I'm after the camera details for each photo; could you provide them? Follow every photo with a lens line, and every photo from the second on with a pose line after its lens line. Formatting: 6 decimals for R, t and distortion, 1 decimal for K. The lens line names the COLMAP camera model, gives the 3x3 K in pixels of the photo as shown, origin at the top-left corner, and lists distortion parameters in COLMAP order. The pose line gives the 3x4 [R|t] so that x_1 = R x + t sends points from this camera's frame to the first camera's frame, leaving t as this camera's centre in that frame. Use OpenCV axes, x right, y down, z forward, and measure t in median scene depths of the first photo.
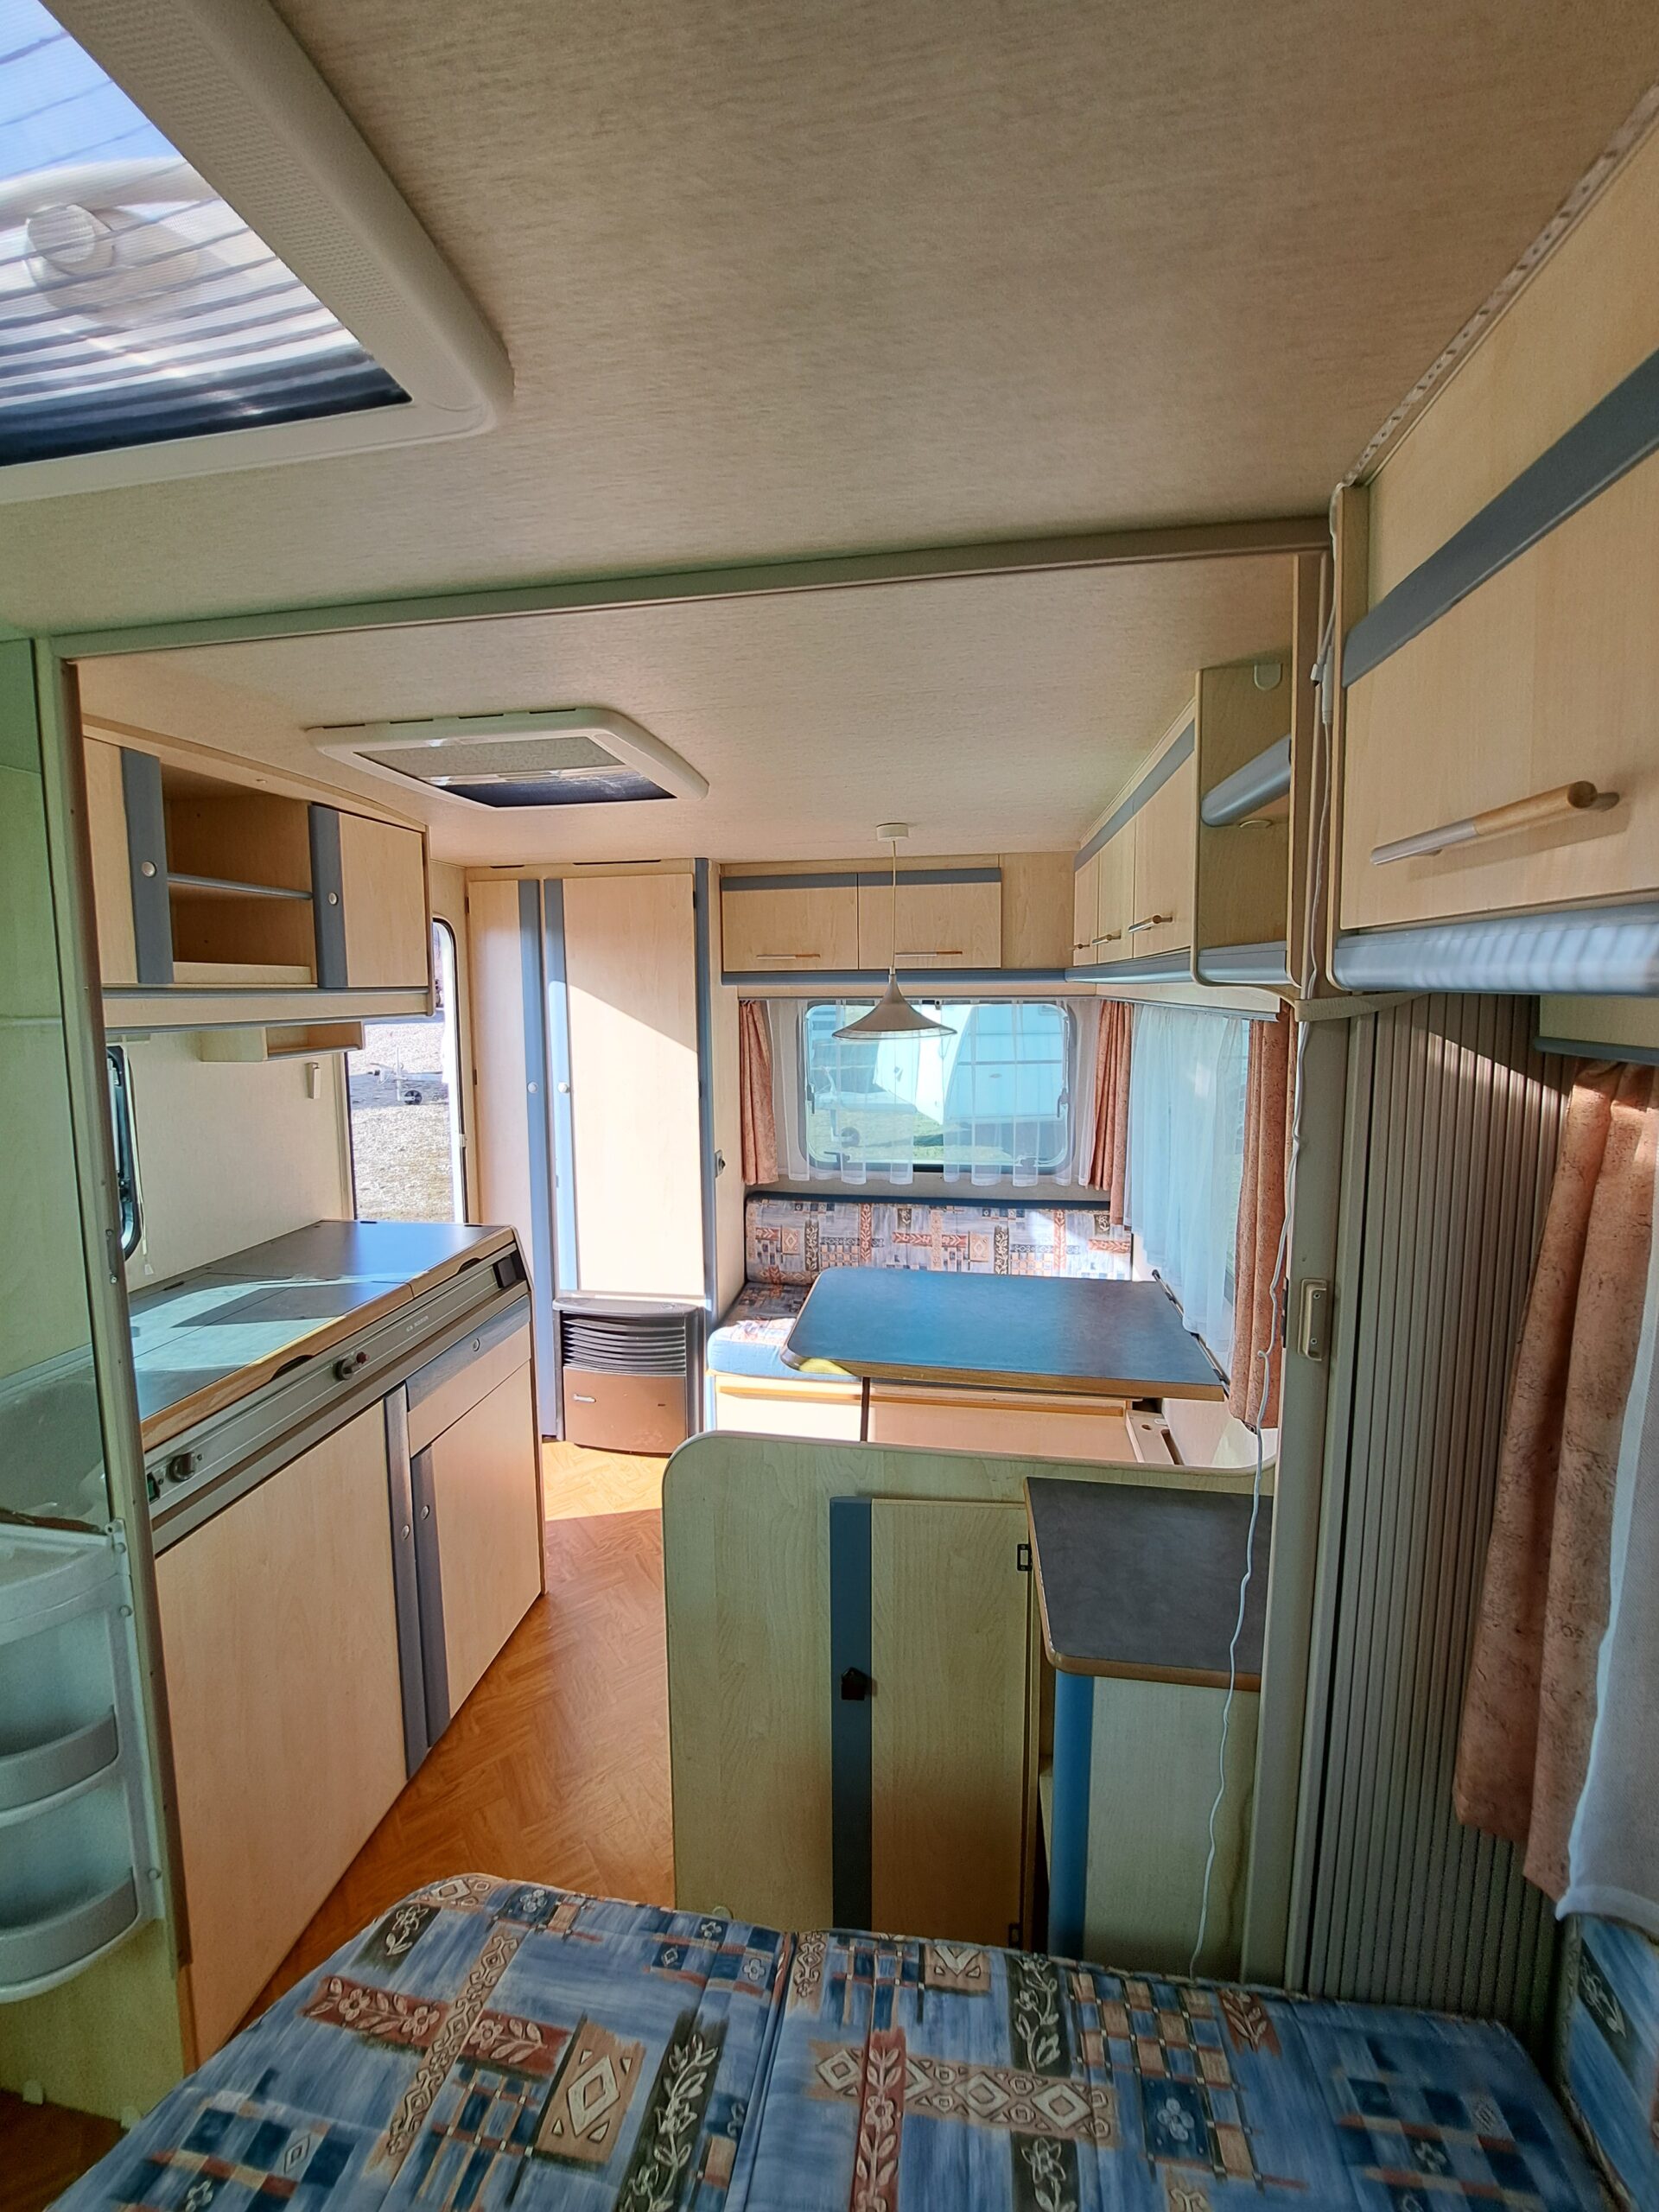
lens RADIAL K [[879.2, 0, 811.7], [0, 879.2, 1057.6], [0, 0, 1]] dist [-0.019521, -0.000401]
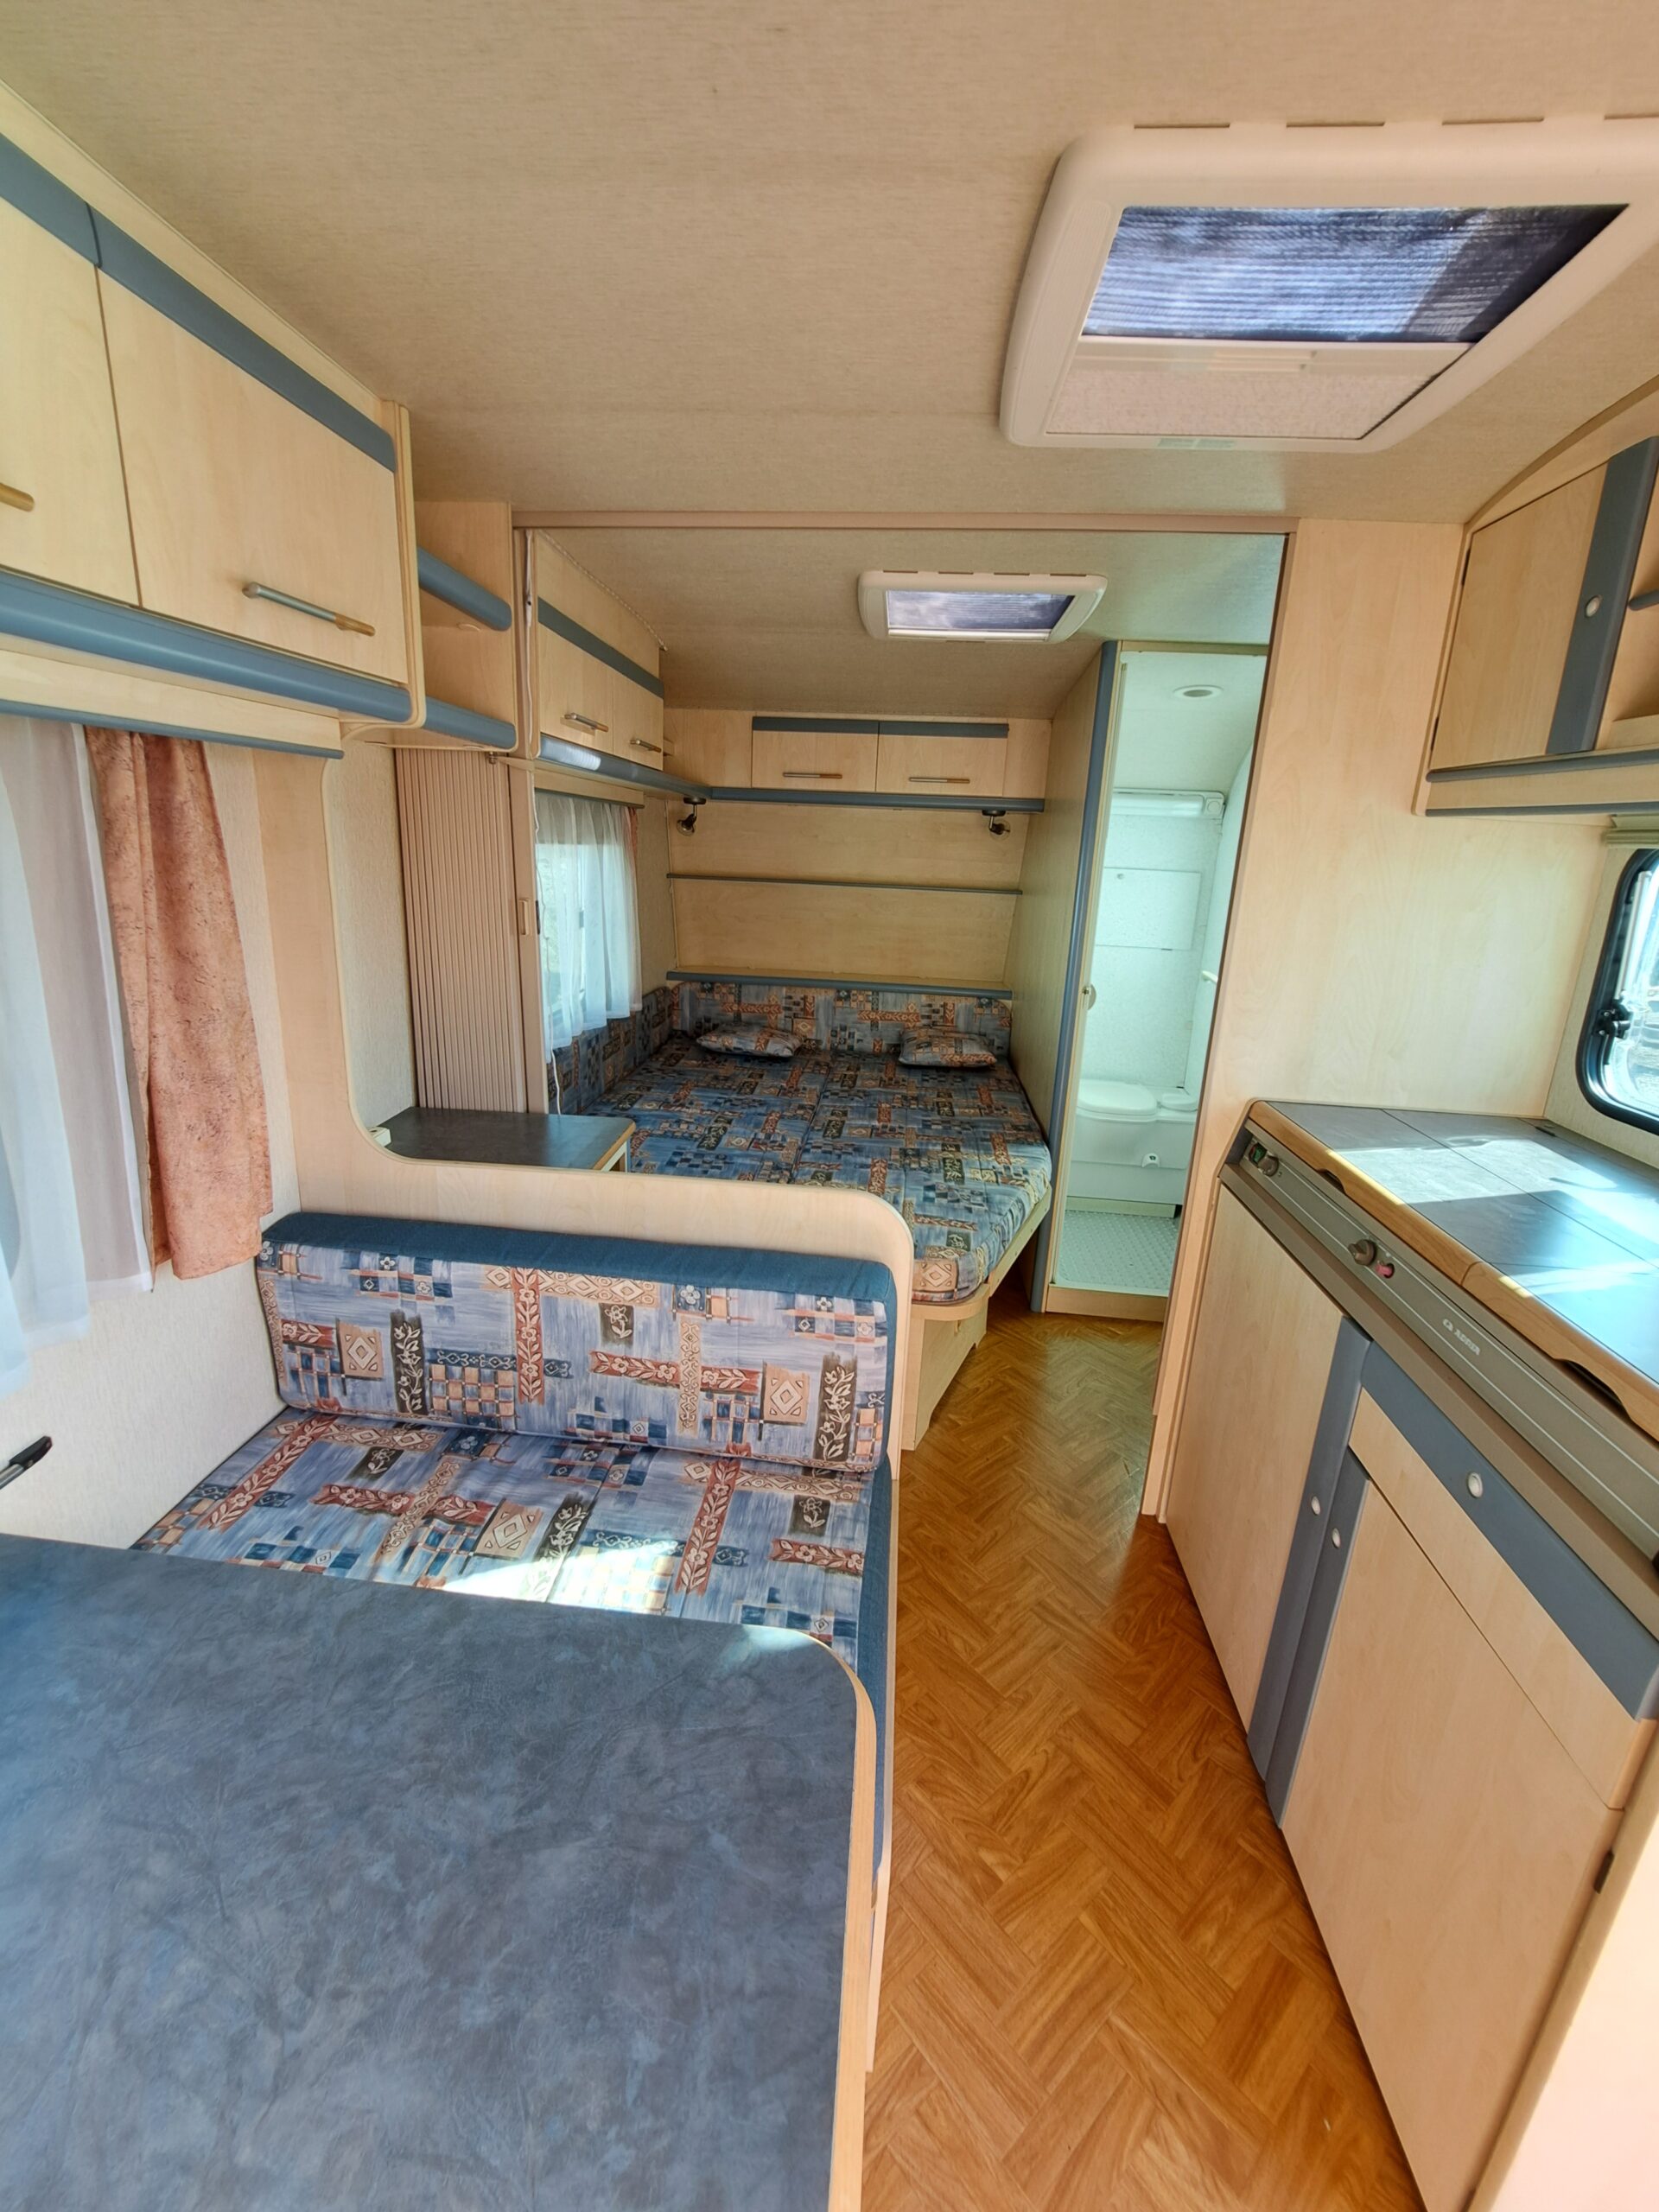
lens RADIAL K [[879.2, 0, 815.7], [0, 879.2, 1059.6], [0, 0, 1]] dist [-0.019521, -0.000401]
pose [[-0.996970, -0.007558, -0.077418, 0.021527], [-0.032362, 0.945347, 0.324456, -0.041382], [0.070735, 0.325978, -0.942727, 1.449864]]
